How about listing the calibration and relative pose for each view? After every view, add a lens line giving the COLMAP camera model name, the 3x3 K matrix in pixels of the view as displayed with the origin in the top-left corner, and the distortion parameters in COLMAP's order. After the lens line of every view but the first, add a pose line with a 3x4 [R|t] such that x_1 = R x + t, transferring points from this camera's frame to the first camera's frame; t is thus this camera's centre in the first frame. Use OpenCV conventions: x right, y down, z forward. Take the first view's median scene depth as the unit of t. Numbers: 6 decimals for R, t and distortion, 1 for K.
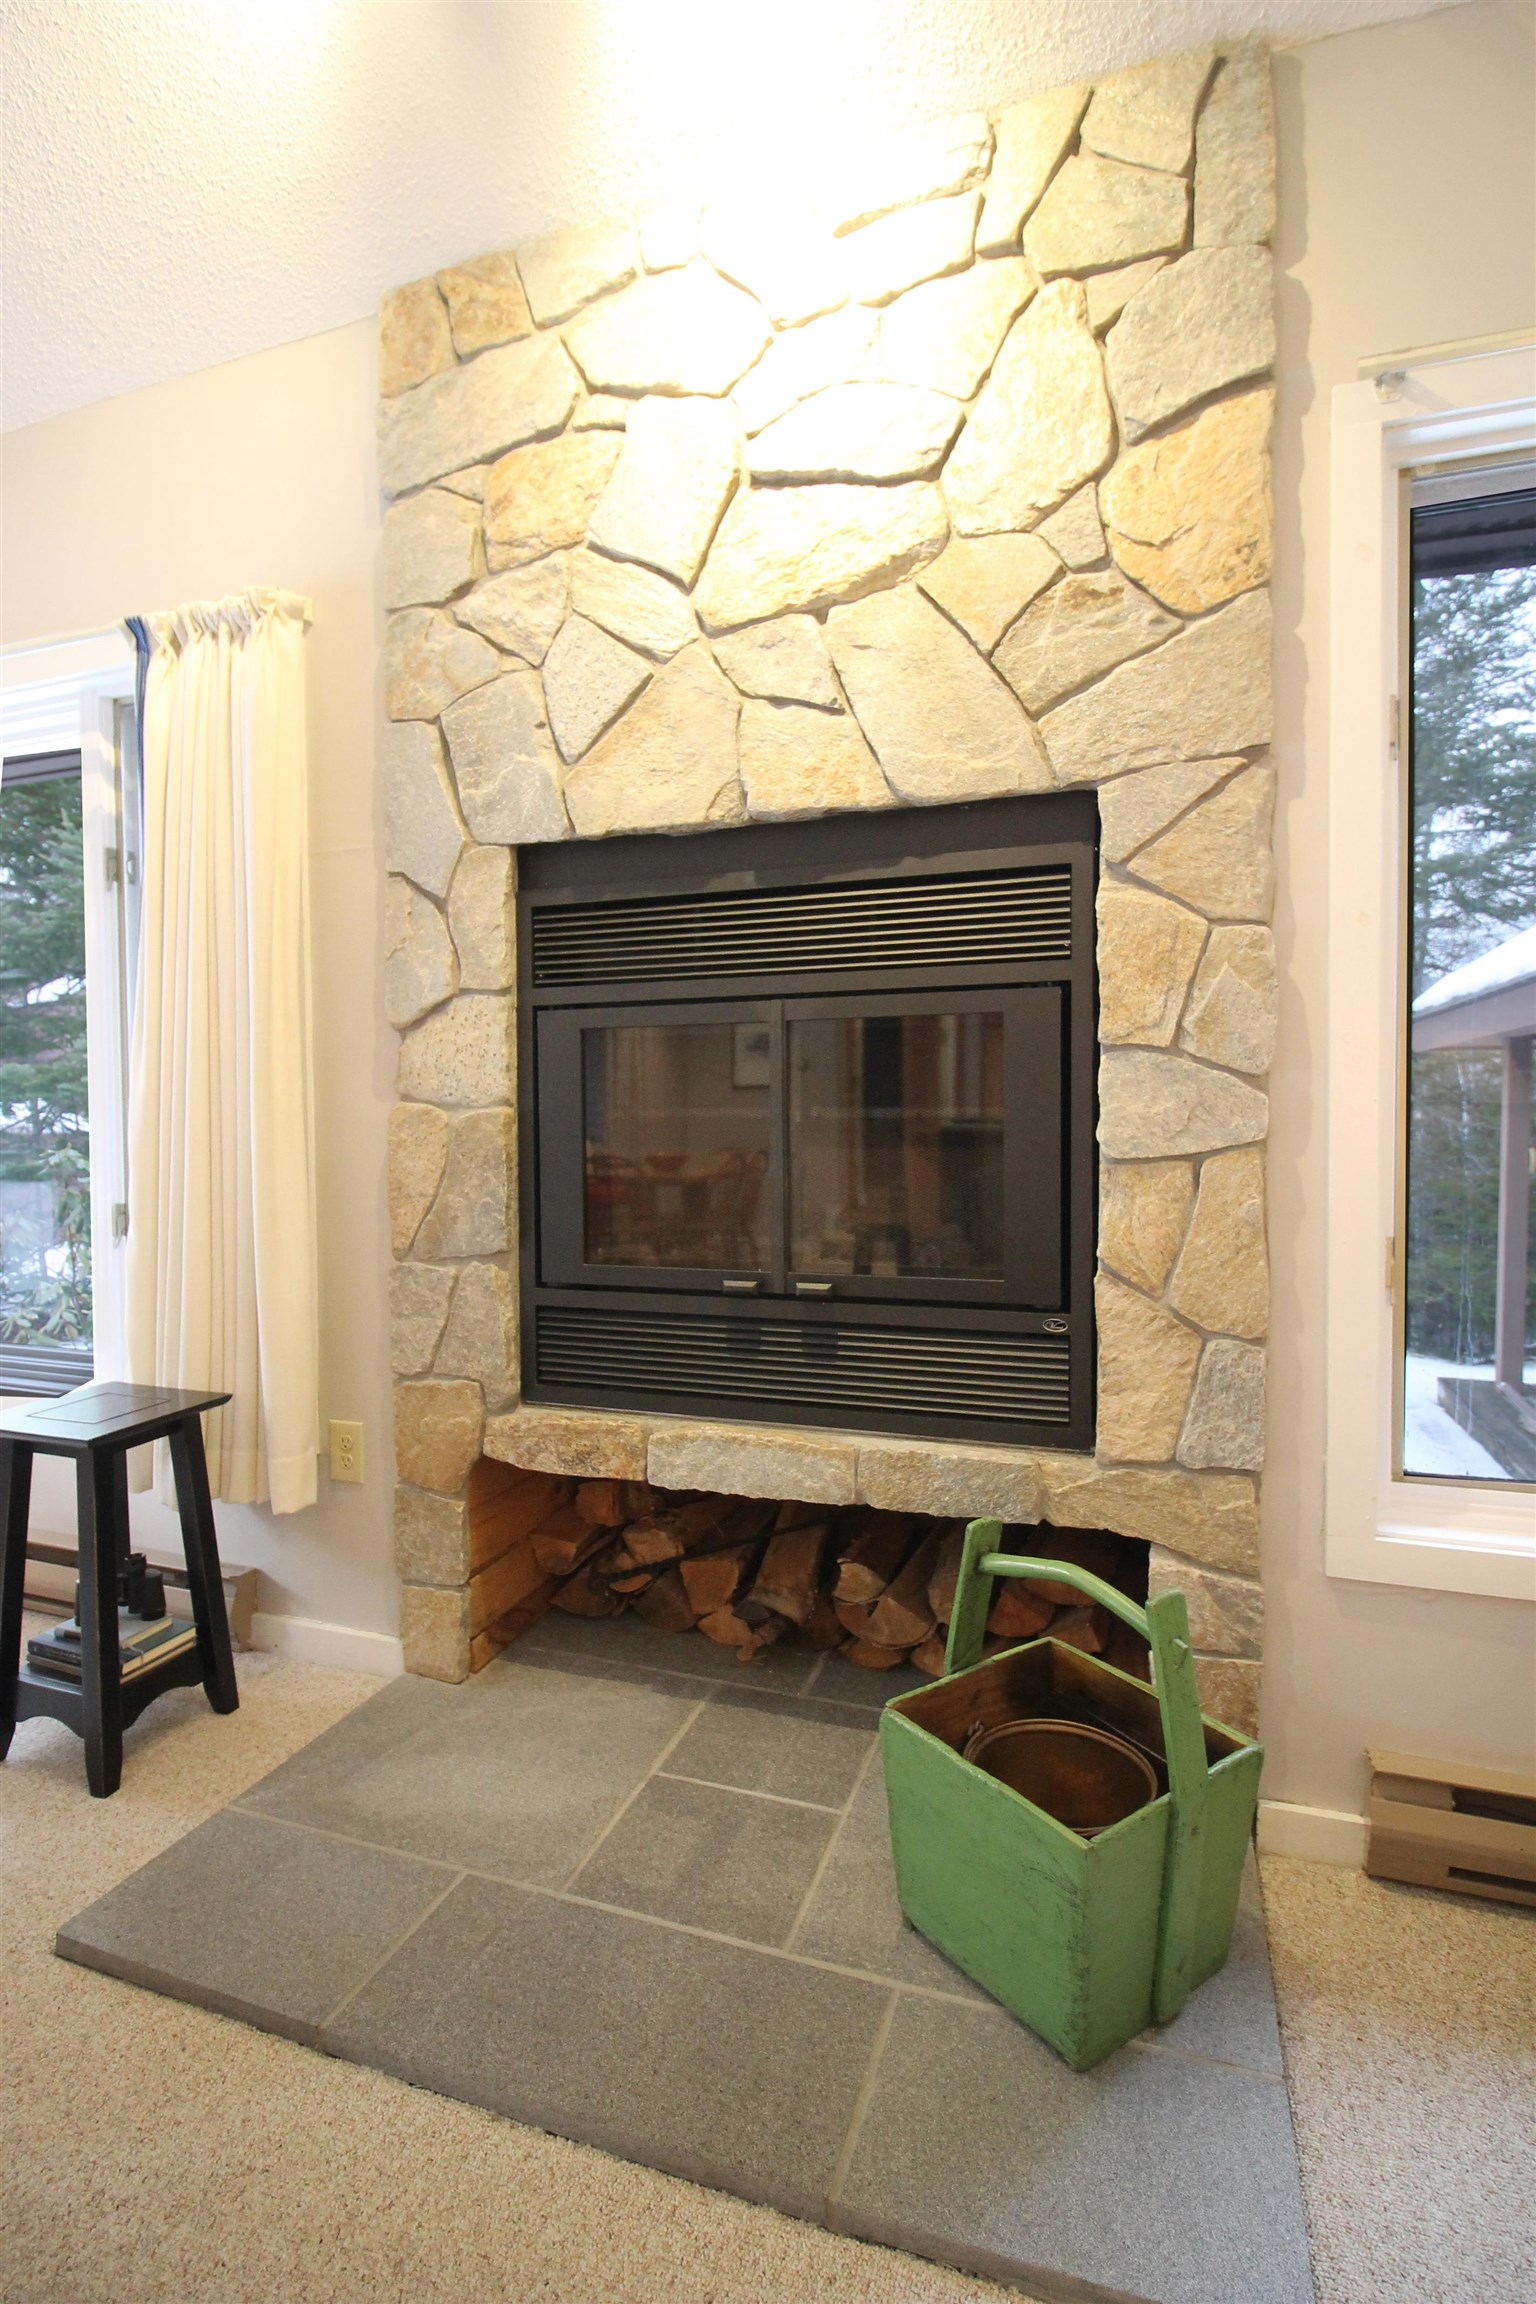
lens RADIAL K [[1086.3, 0, 768.0], [0, 1086.3, 1152.0], [0, 0, 1]] dist [0.002414, -0.012440]
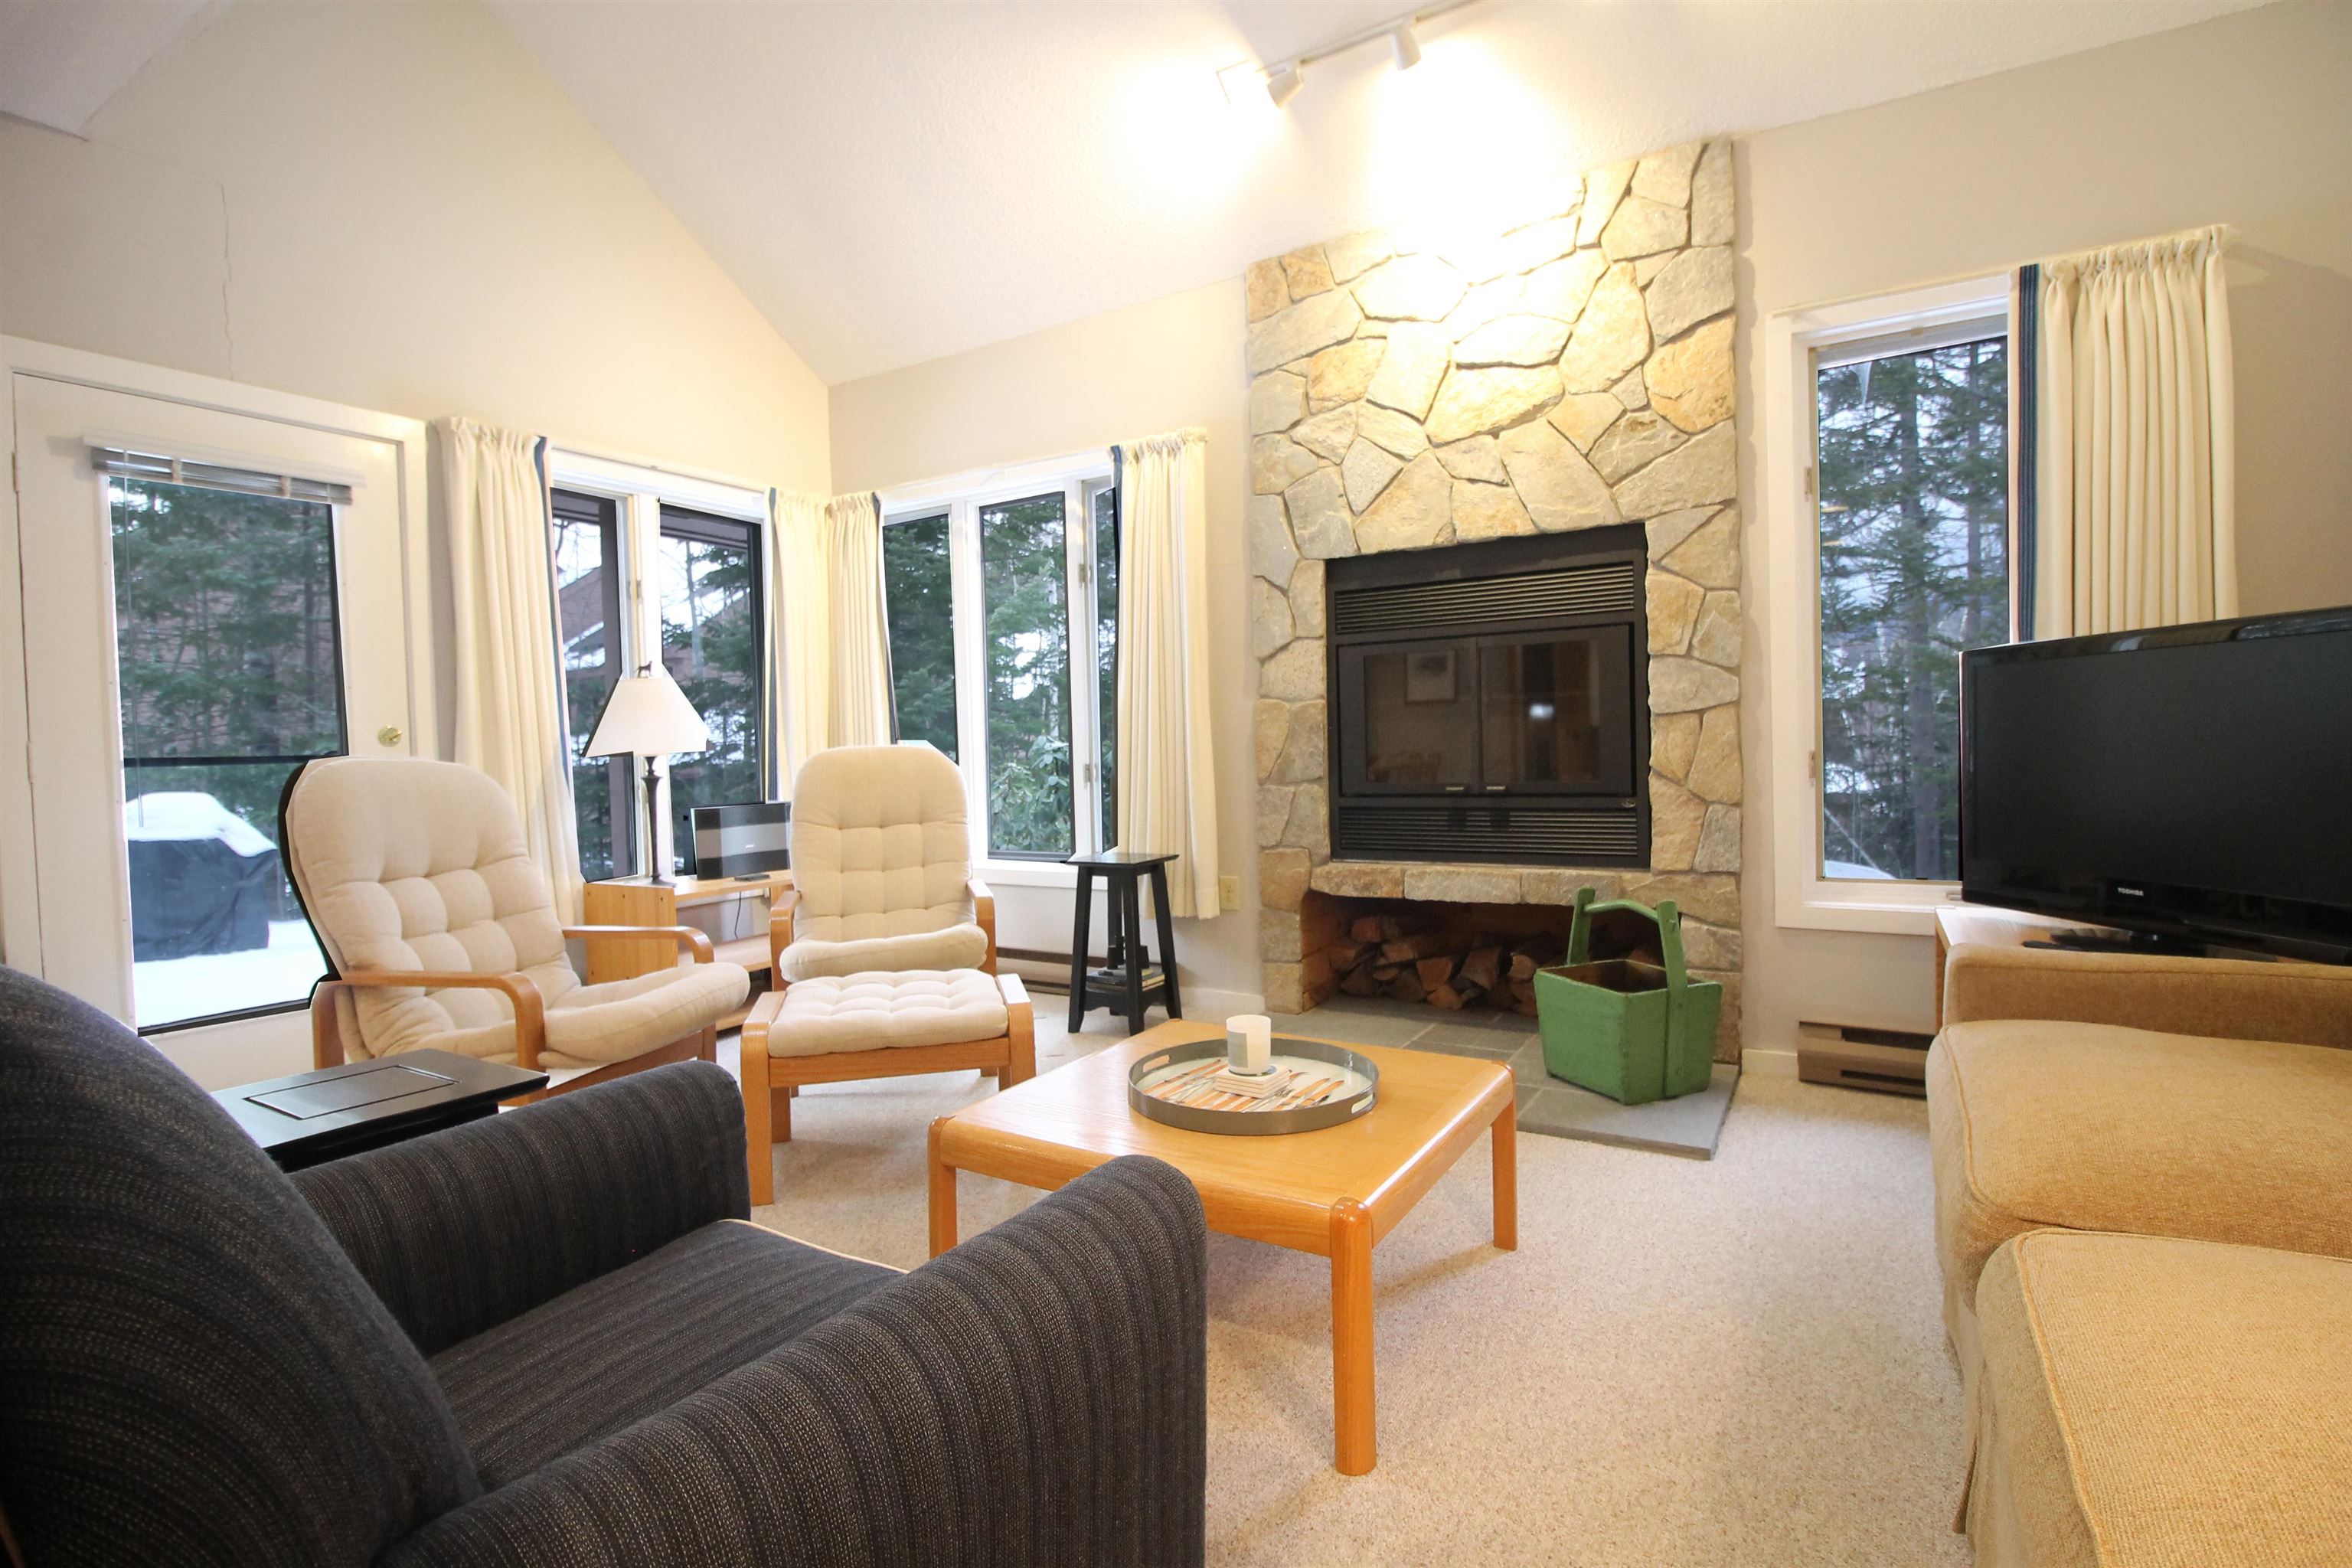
lens RADIAL K [[1109.0, 0, 1188.8], [0, 1109.0, 773.6], [0, 0, 1]] dist [0.002414, -0.012440]
pose [[0.978331, -0.012597, -0.206662, -0.082015], [0.011101, 0.999903, -0.008396, 0.109549], [0.206748, 0.005920, 0.978376, -1.000687]]
